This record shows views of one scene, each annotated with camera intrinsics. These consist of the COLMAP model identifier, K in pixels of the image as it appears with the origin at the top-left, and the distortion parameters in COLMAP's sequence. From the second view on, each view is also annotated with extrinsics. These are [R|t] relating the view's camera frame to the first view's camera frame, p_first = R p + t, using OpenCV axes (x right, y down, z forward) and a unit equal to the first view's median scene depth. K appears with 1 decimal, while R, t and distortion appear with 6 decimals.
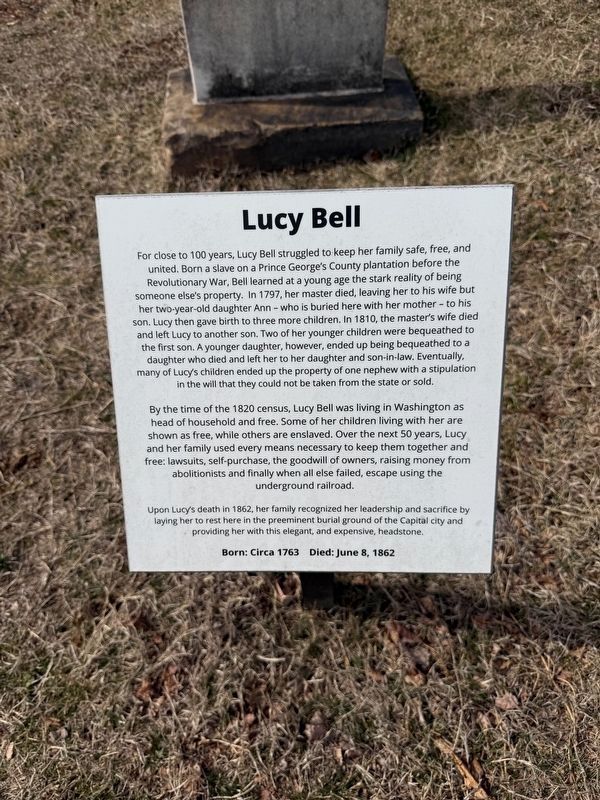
lens RADIAL K [[571.1, 0, 297.9], [0, 571.1, 400.1], [0, 0, 1]] dist [-0.010474, -0.005103]
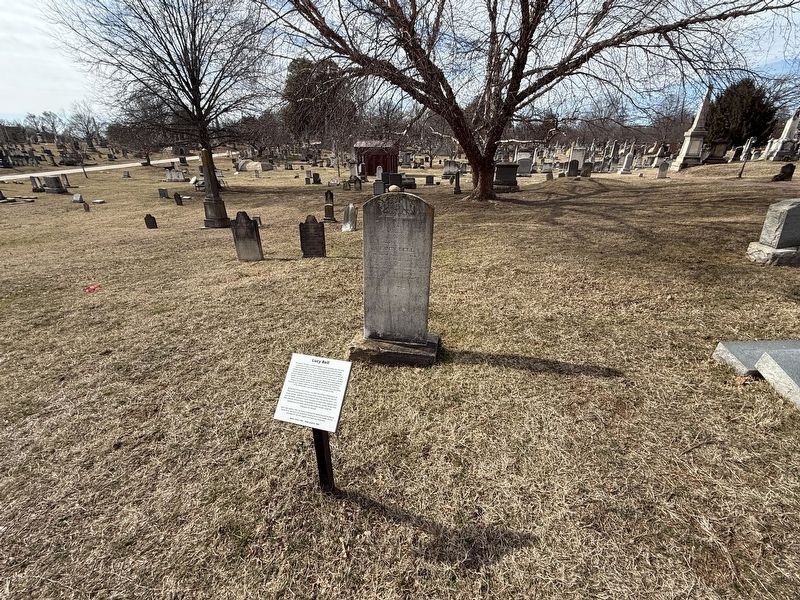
lens RADIAL K [[350.6, 0, 399.8], [0, 350.6, 302.4], [0, 0, 1]] dist [-0.000983, -0.000035]
pose [[0.962055, 0.136551, -0.236228, 0.434706], [-0.243517, 0.820236, -0.517603, 0.243822], [0.123083, 0.555488, 0.822364, -0.634983]]
